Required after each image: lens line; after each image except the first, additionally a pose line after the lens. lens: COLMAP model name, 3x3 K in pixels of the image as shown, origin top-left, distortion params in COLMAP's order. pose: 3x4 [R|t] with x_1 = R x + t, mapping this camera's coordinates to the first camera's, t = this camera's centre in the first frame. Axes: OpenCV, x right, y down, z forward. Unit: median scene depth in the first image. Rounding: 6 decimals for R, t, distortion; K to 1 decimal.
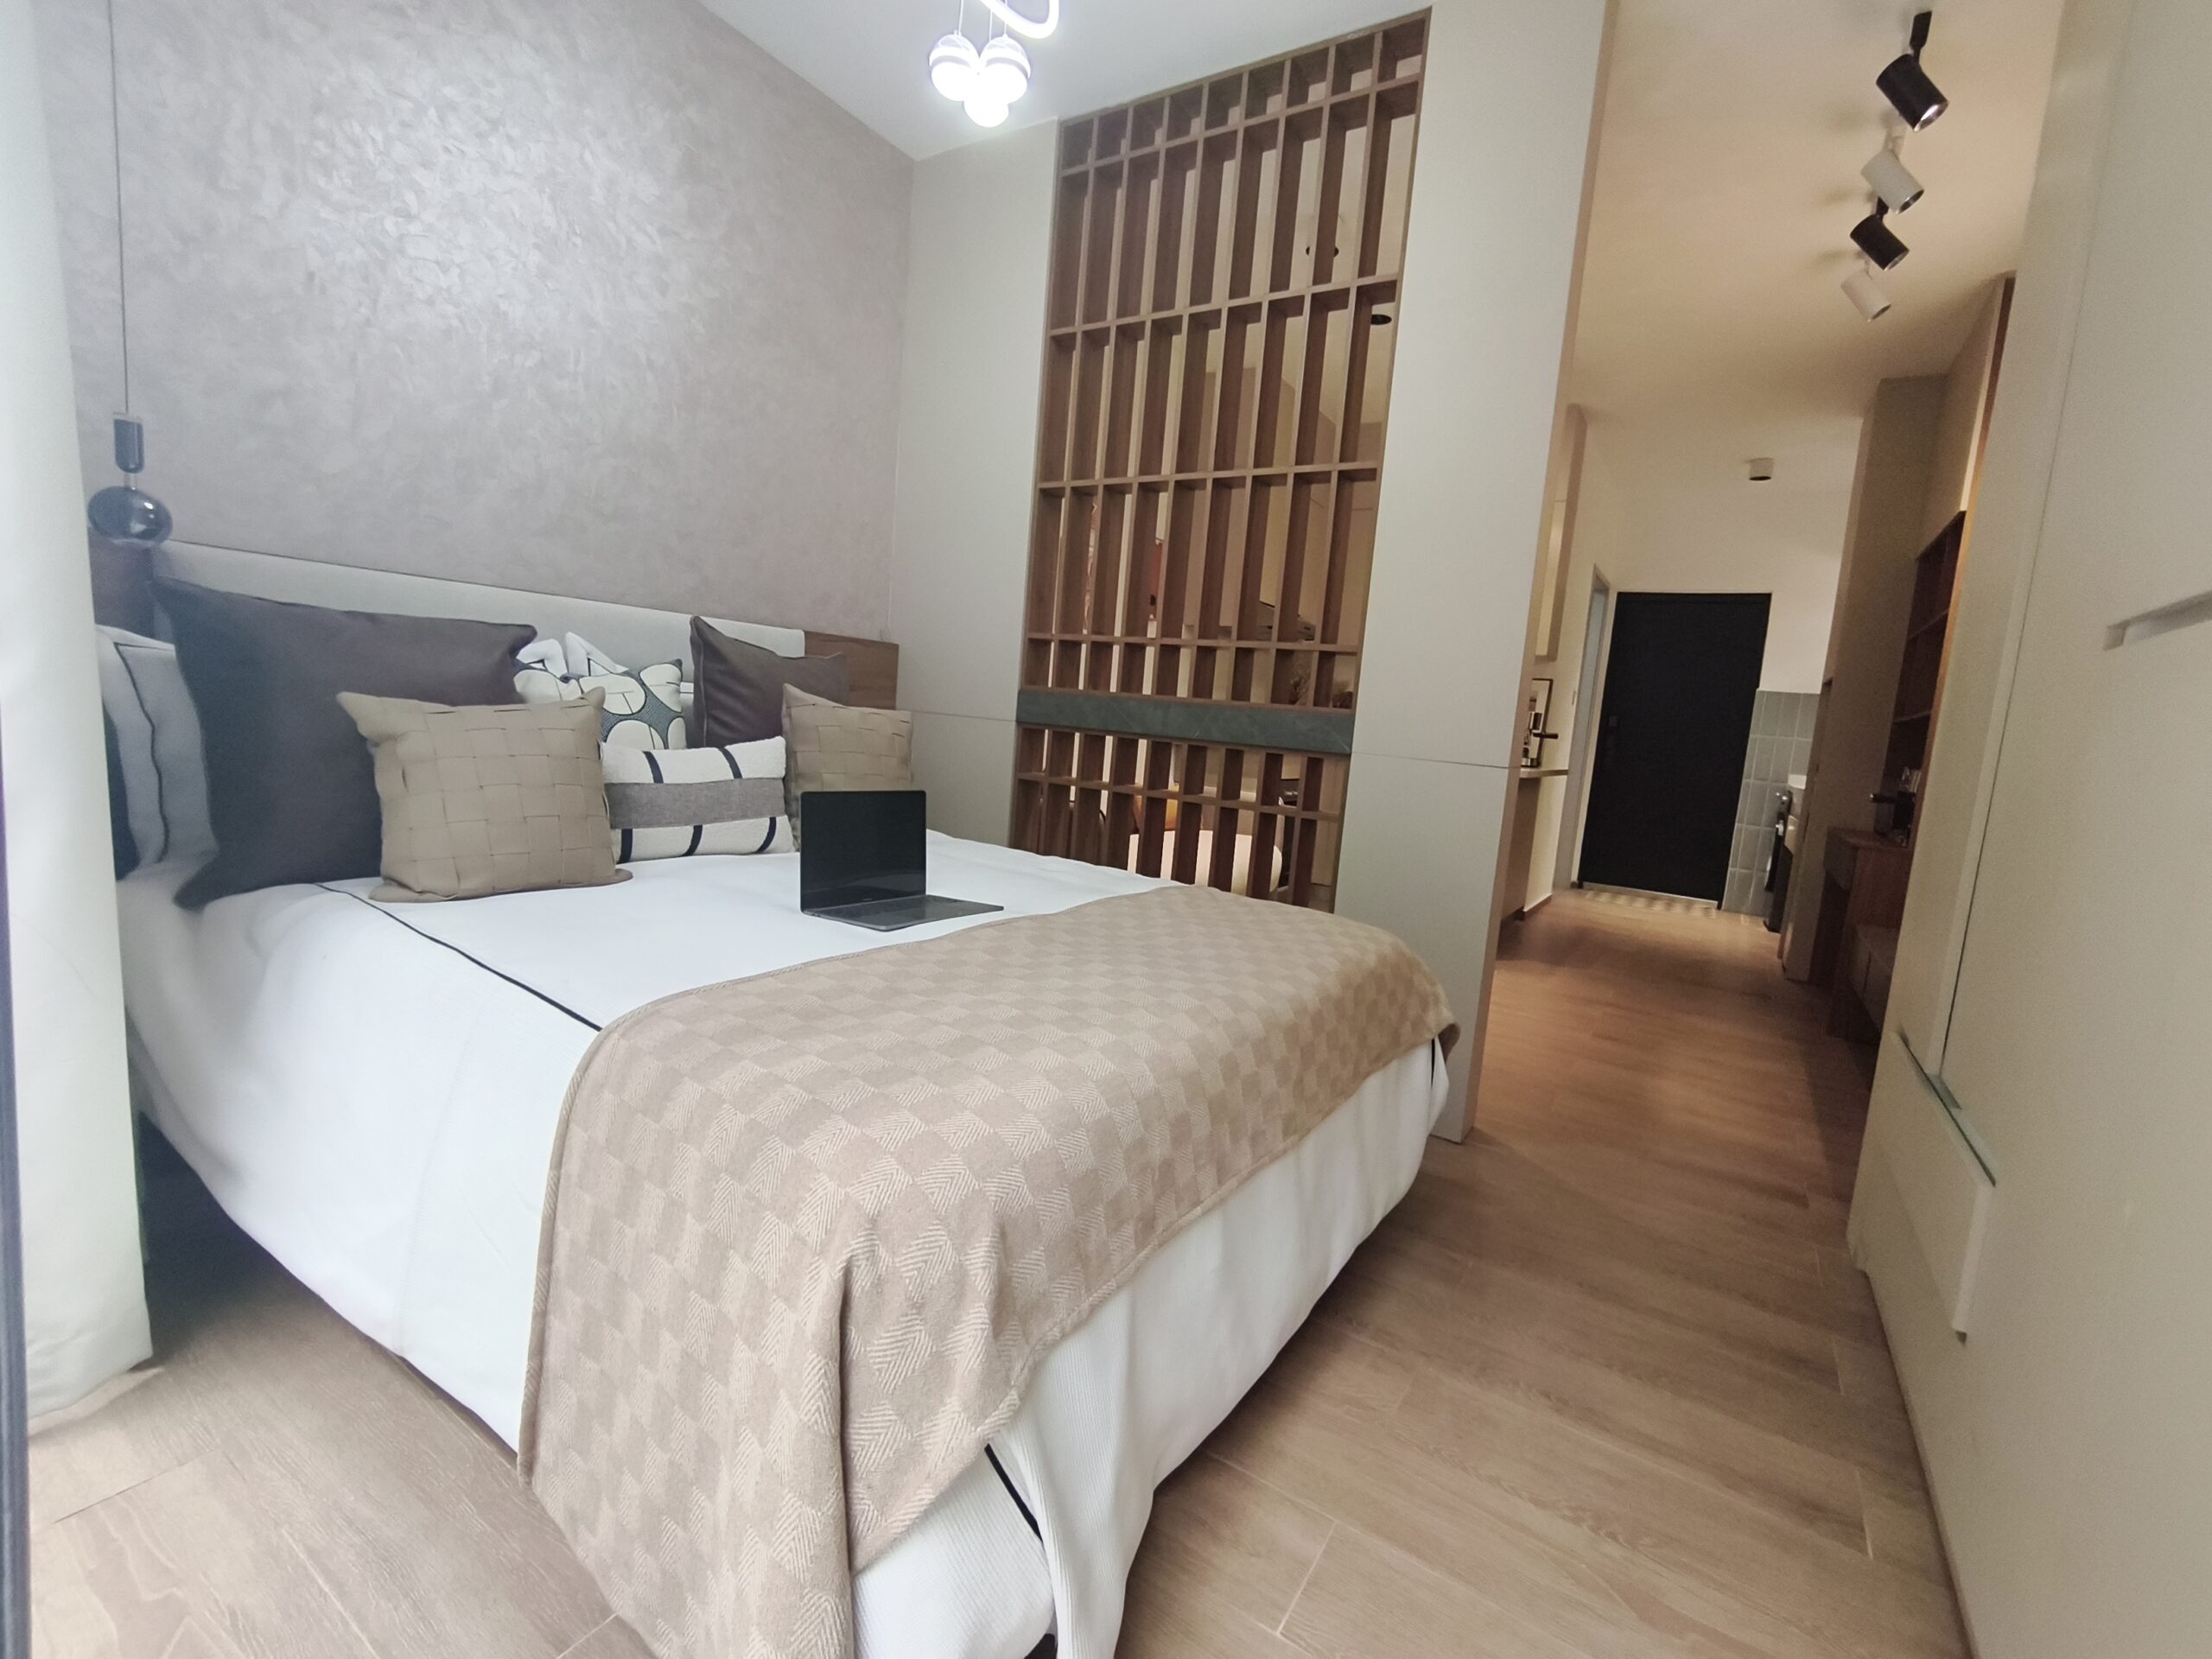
lens RADIAL K [[1004.7, 0, 1107.7], [0, 1004.7, 825.8], [0, 0, 1]] dist [-0.000871, 0.000576]
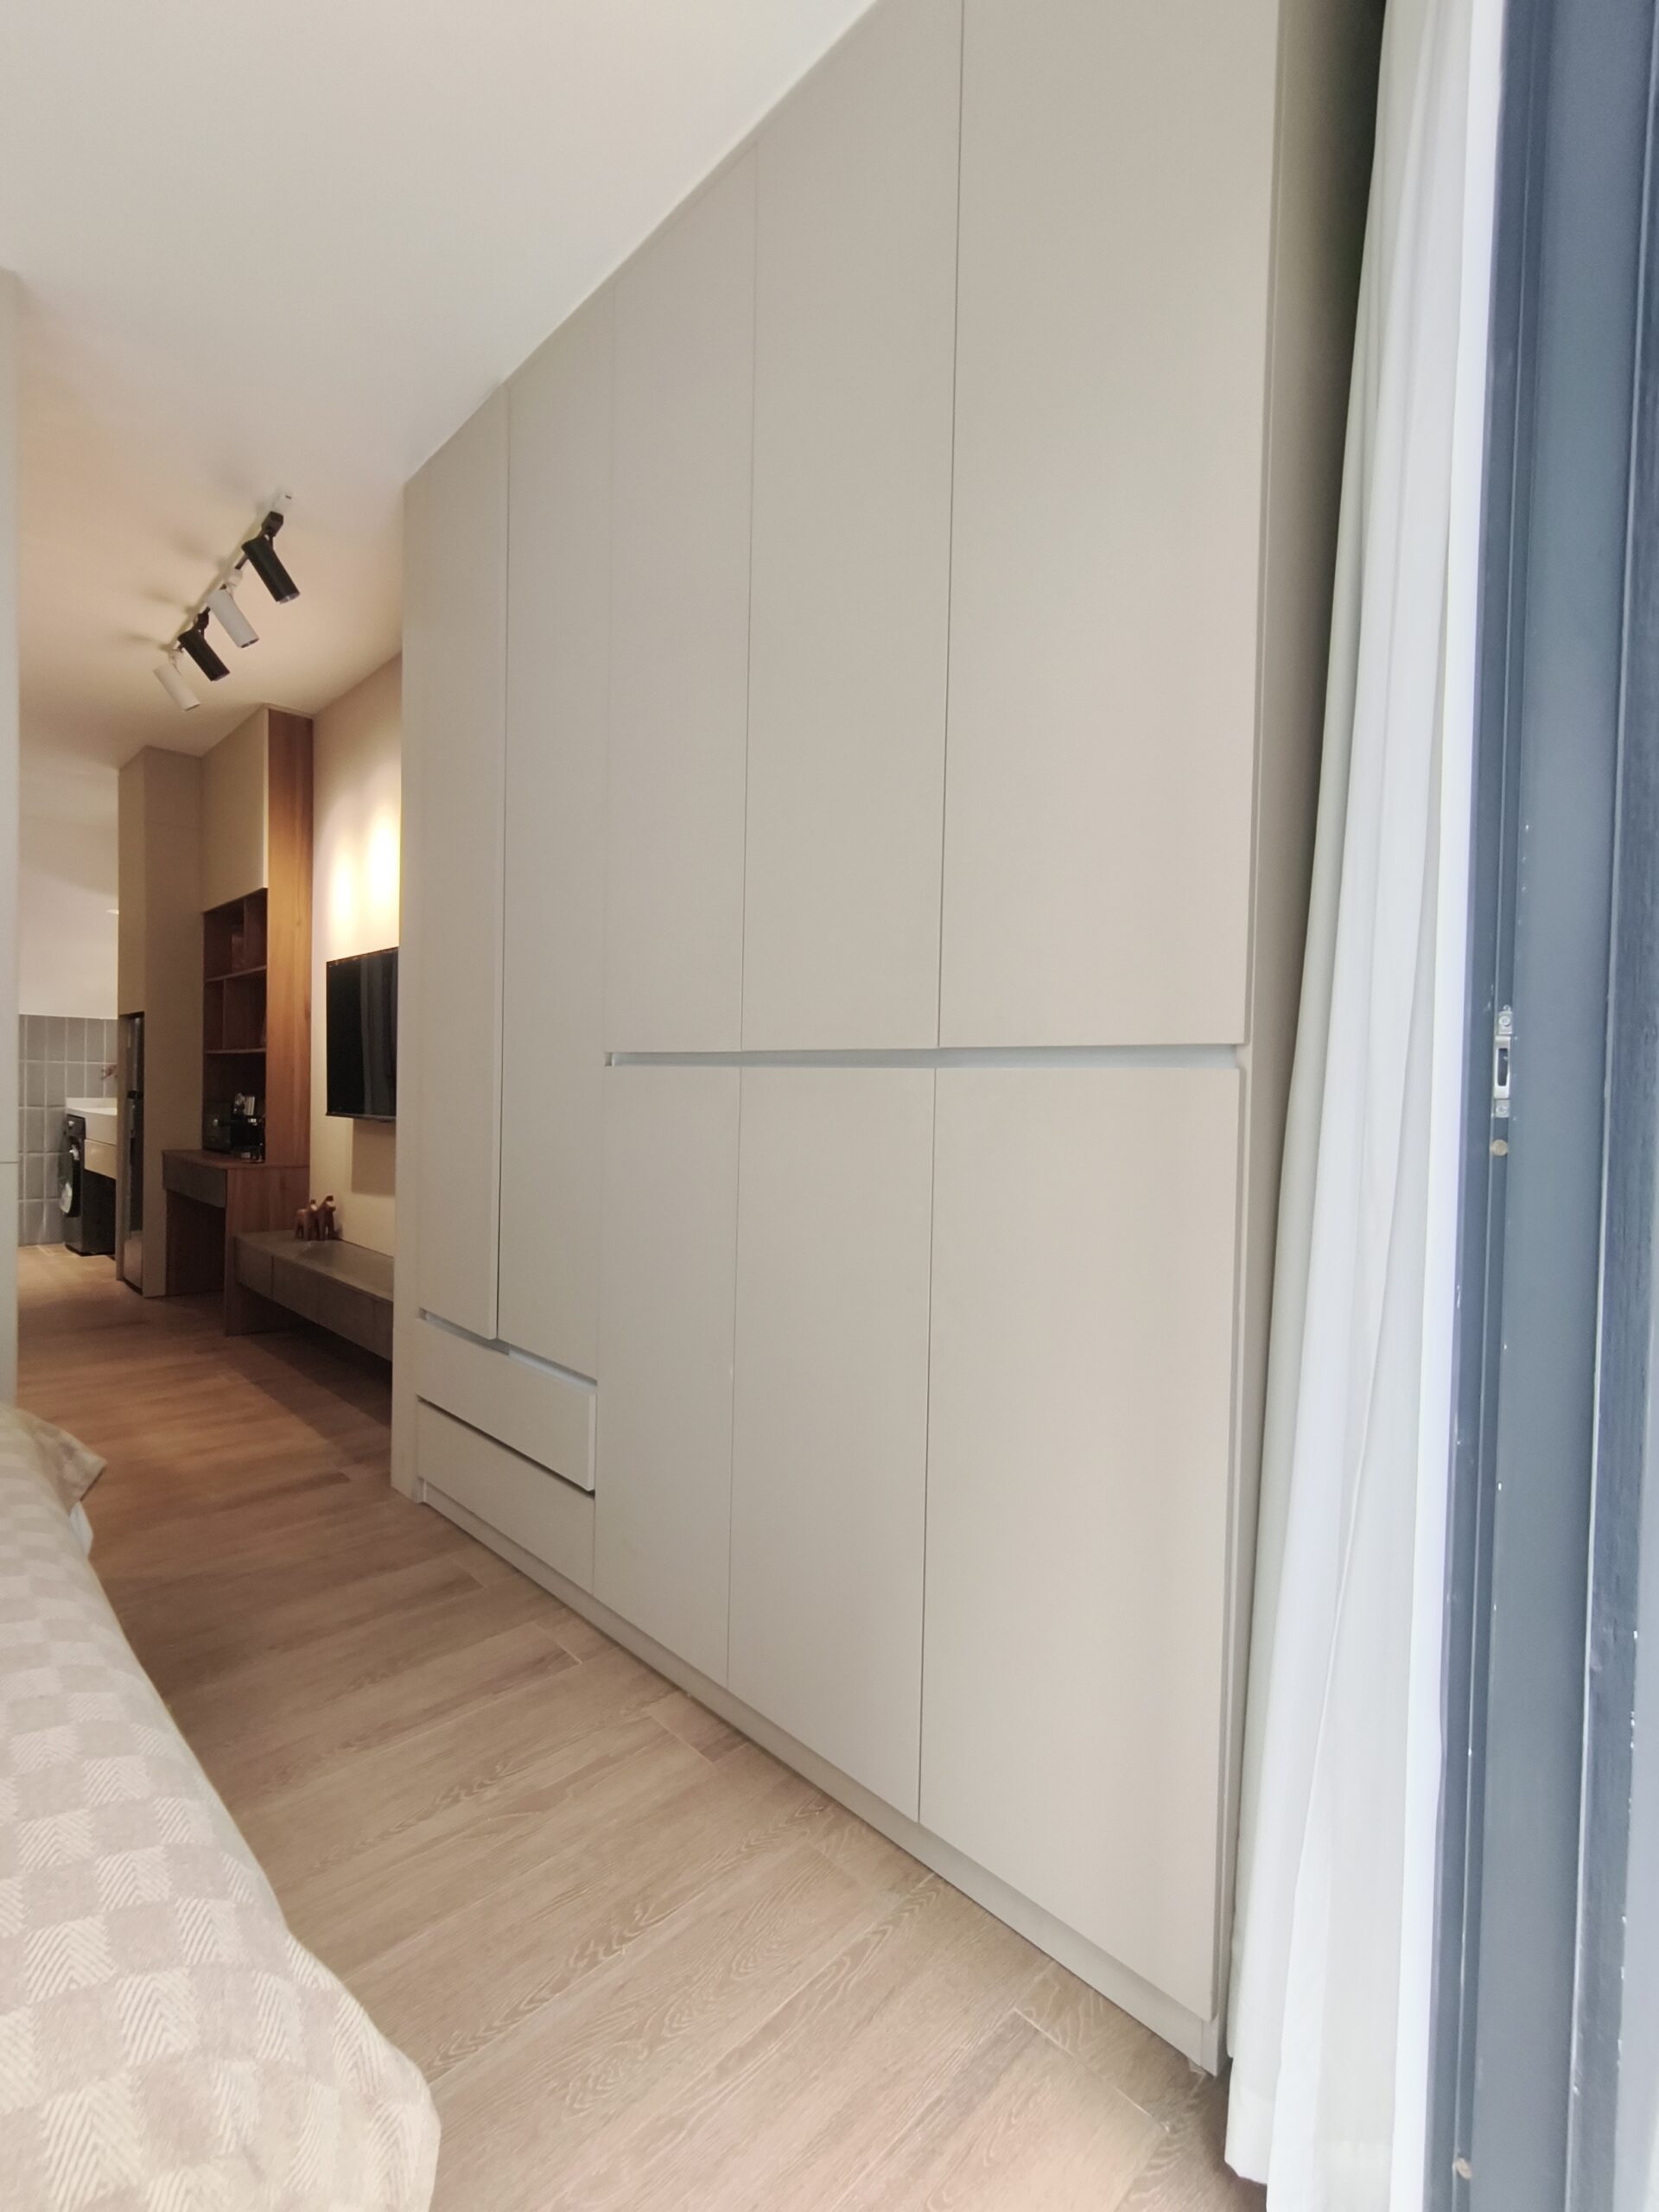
lens RADIAL K [[960.0, 0, 835.8], [0, 960.0, 1102.4], [0, 0, 1]] dist [0.000502, -0.000292]
pose [[0.198845, -0.097275, 0.975191, -0.273708], [0.107286, 0.991242, 0.077000, -0.099833], [-0.974141, 0.089313, 0.207539, 0.138170]]
